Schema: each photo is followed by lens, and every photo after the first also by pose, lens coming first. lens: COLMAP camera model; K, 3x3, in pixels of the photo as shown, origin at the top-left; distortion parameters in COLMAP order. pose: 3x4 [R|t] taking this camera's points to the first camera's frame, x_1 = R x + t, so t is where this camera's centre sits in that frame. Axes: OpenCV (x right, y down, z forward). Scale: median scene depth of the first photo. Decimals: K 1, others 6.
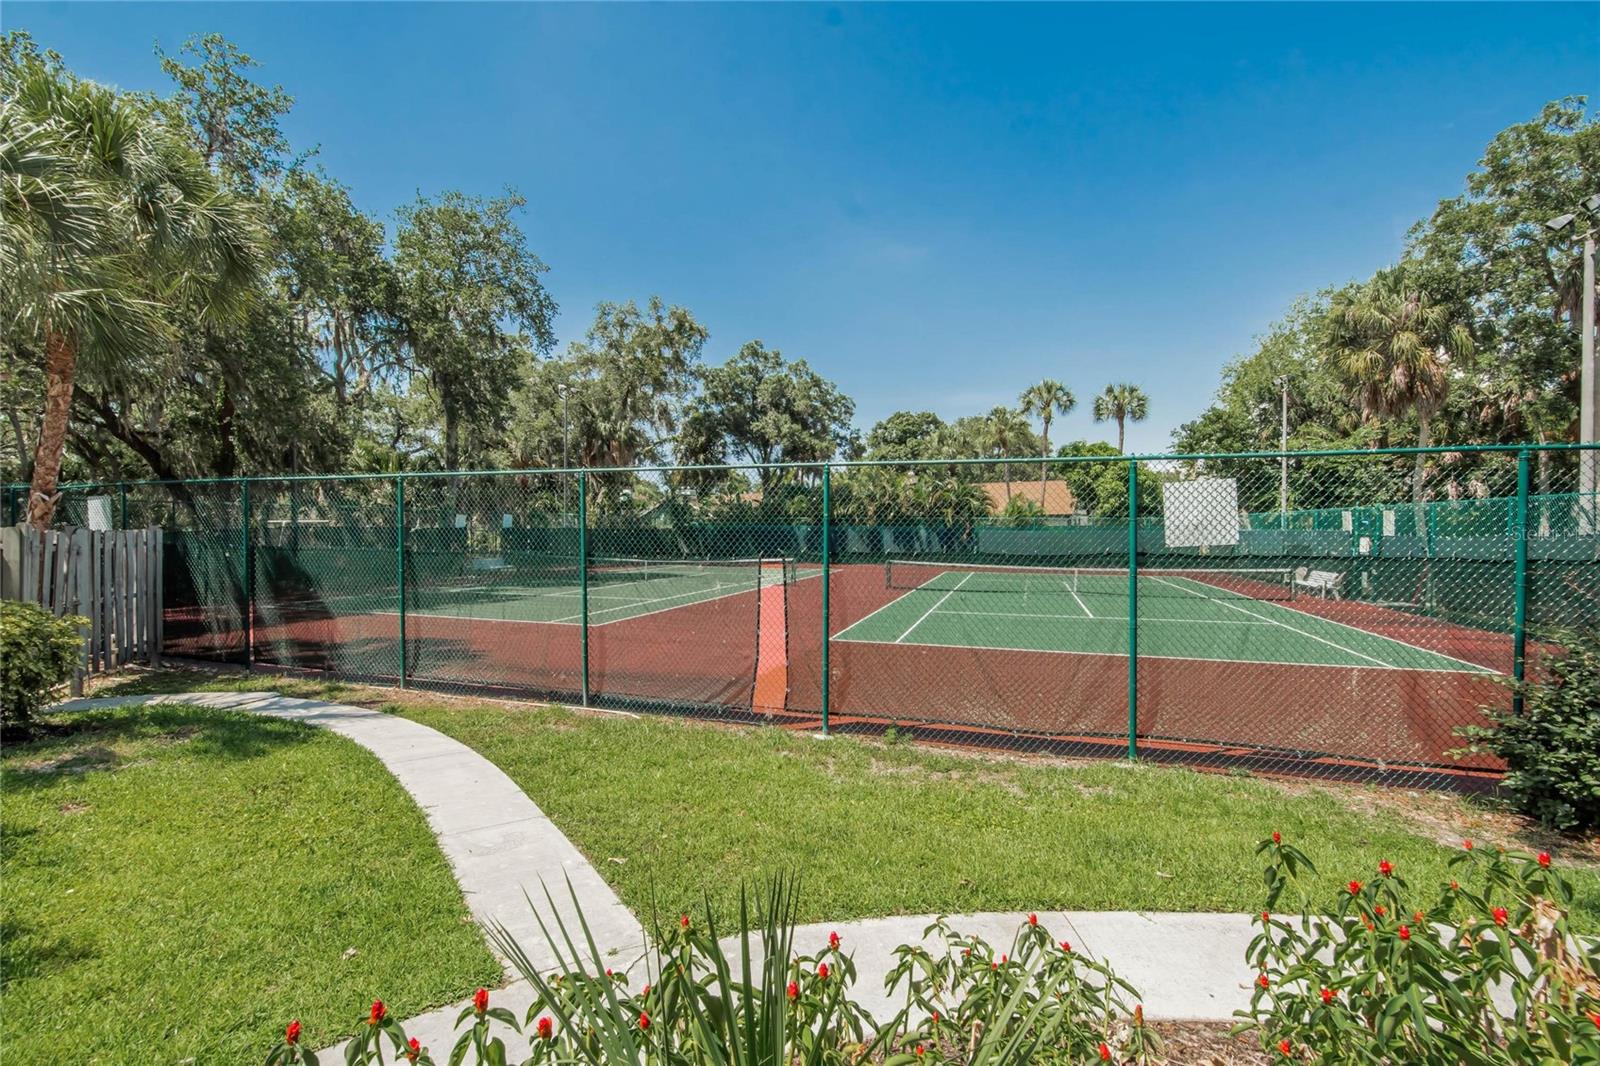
lens RADIAL K [[696.4, 0, 802.1], [0, 696.4, 542.9], [0, 0, 1]] dist [0.000196, 0.001981]
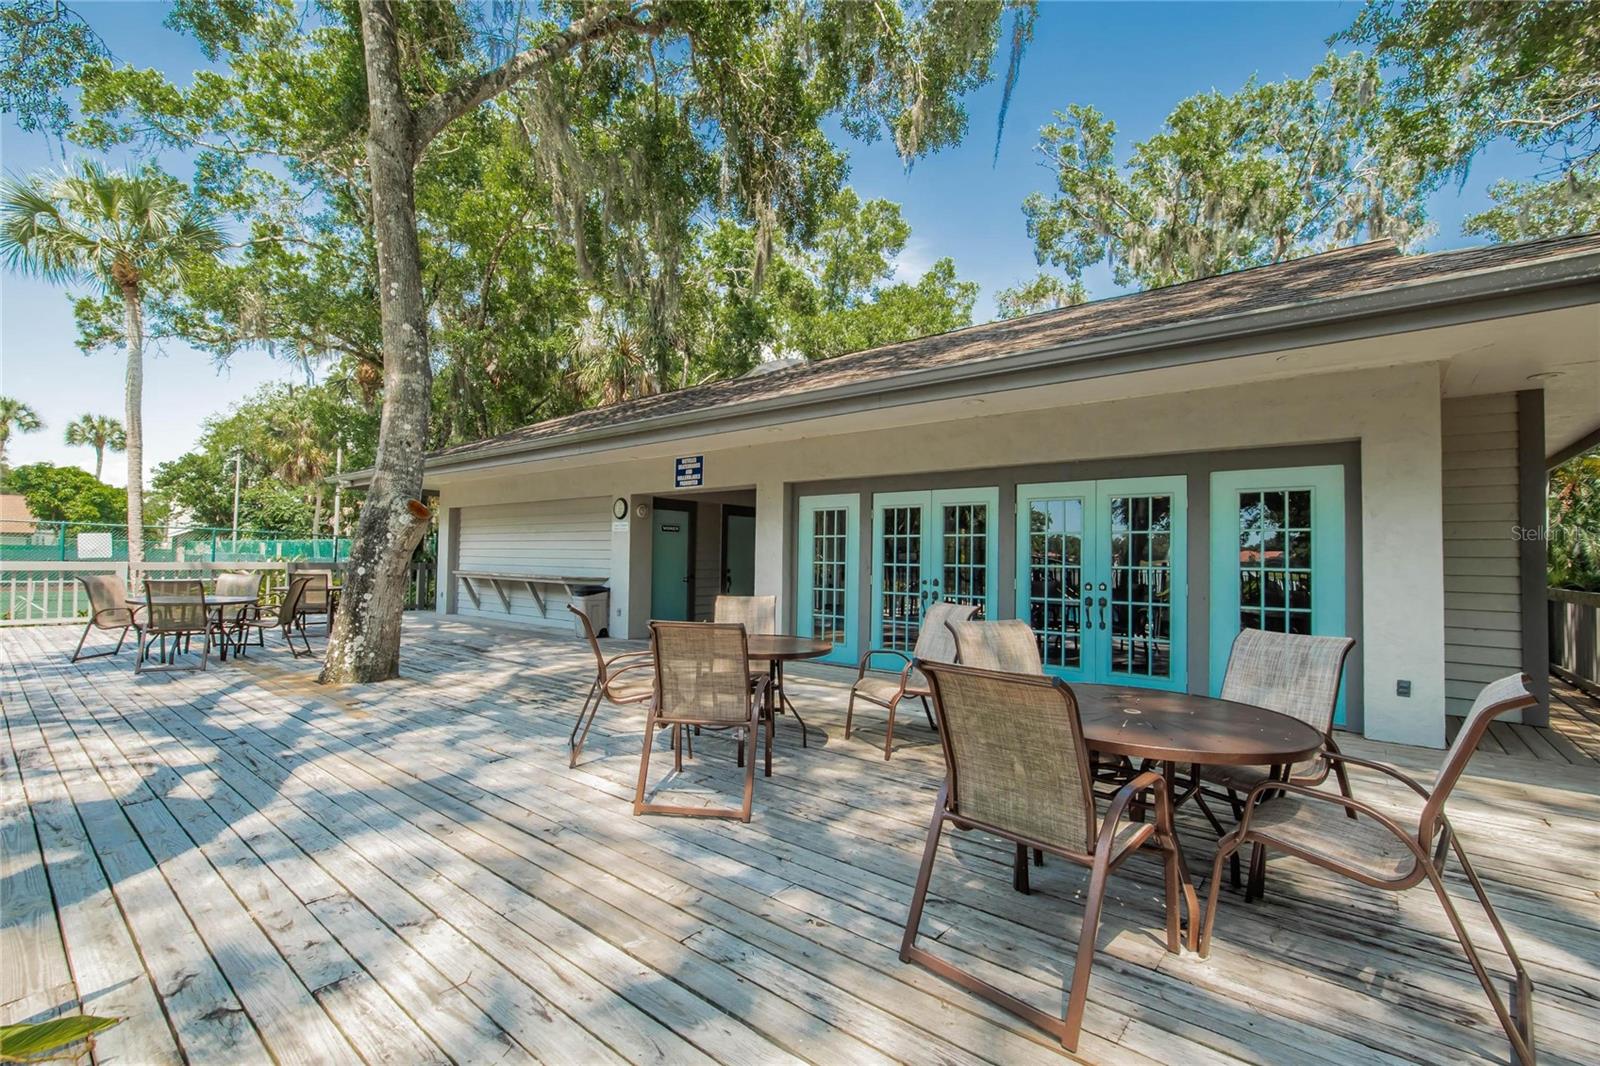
lens RADIAL K [[696.4, 0, 760.5], [0, 696.4, 536.6], [0, 0, 1]] dist [0.000196, 0.001981]
pose [[0.385956, 0.042947, 0.921517, -0.136196], [-0.002499, 0.998961, -0.045509, 0.006915], [-0.922514, 0.015262, 0.385662, -0.358373]]
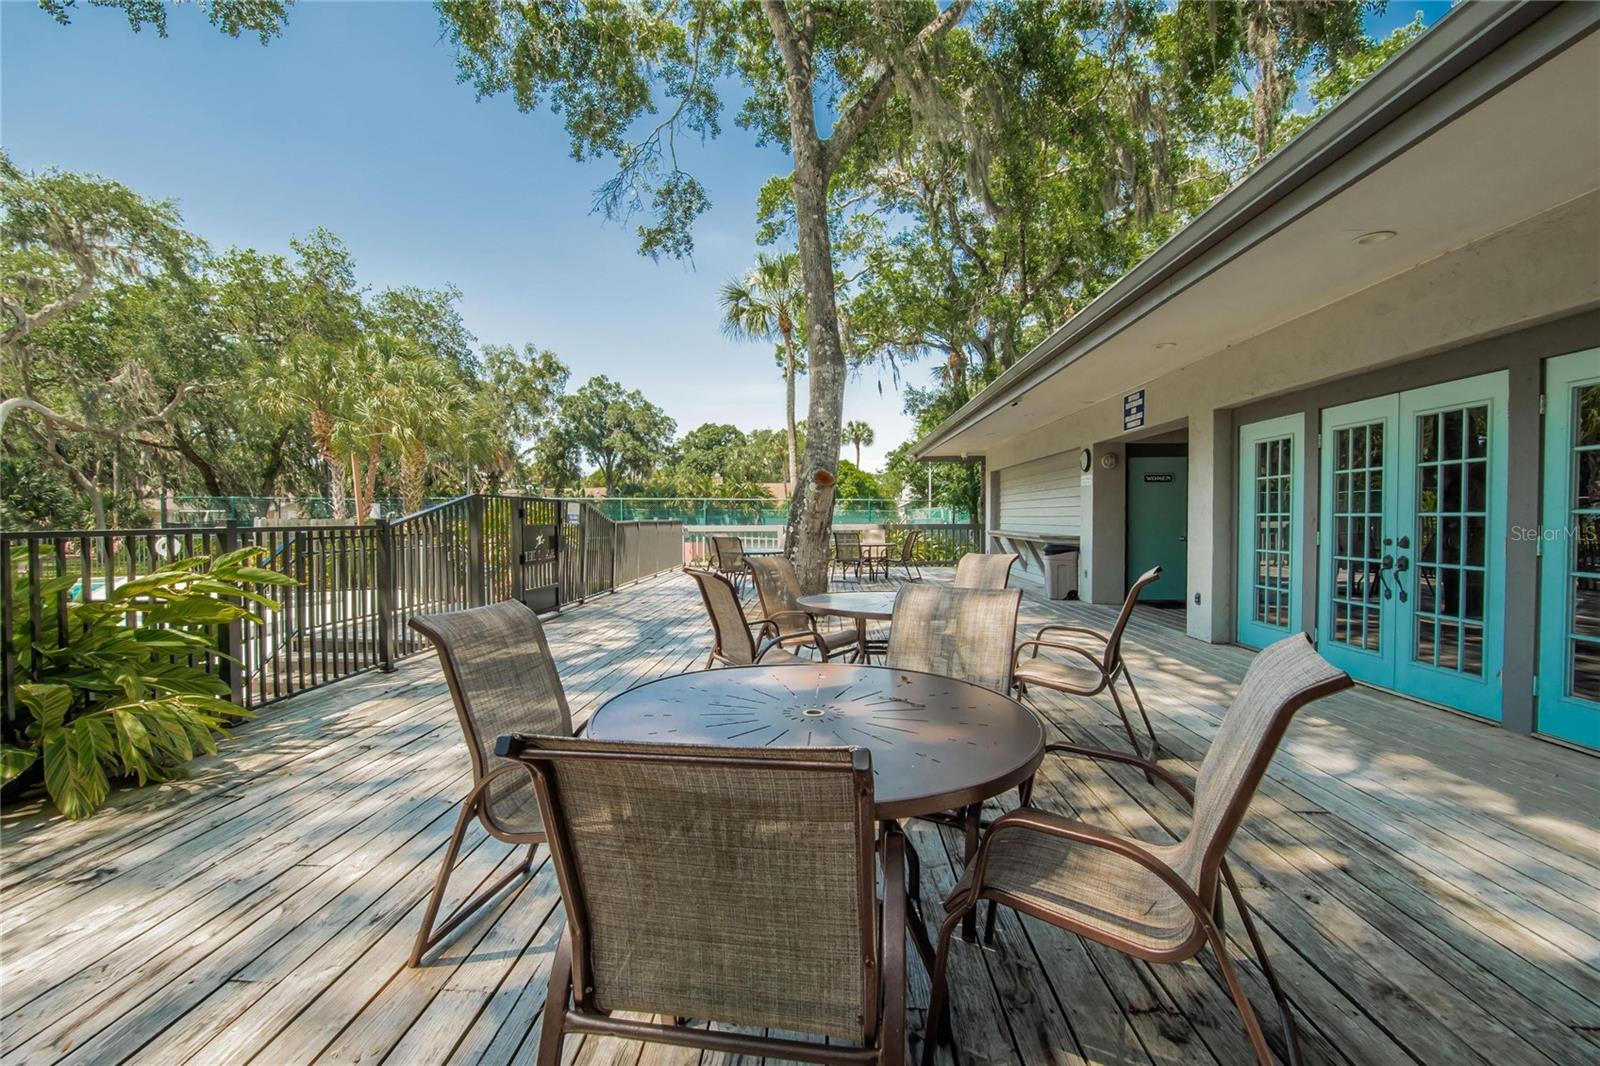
lens RADIAL K [[696.4, 0, 791.5], [0, 696.4, 533.8], [0, 0, 1]] dist [0.000196, 0.001981]
pose [[0.963702, -0.004920, 0.266935, -0.080462], [0.003834, 0.999982, 0.004590, 0.008083], [-0.266953, -0.003400, 0.963704, -0.407088]]
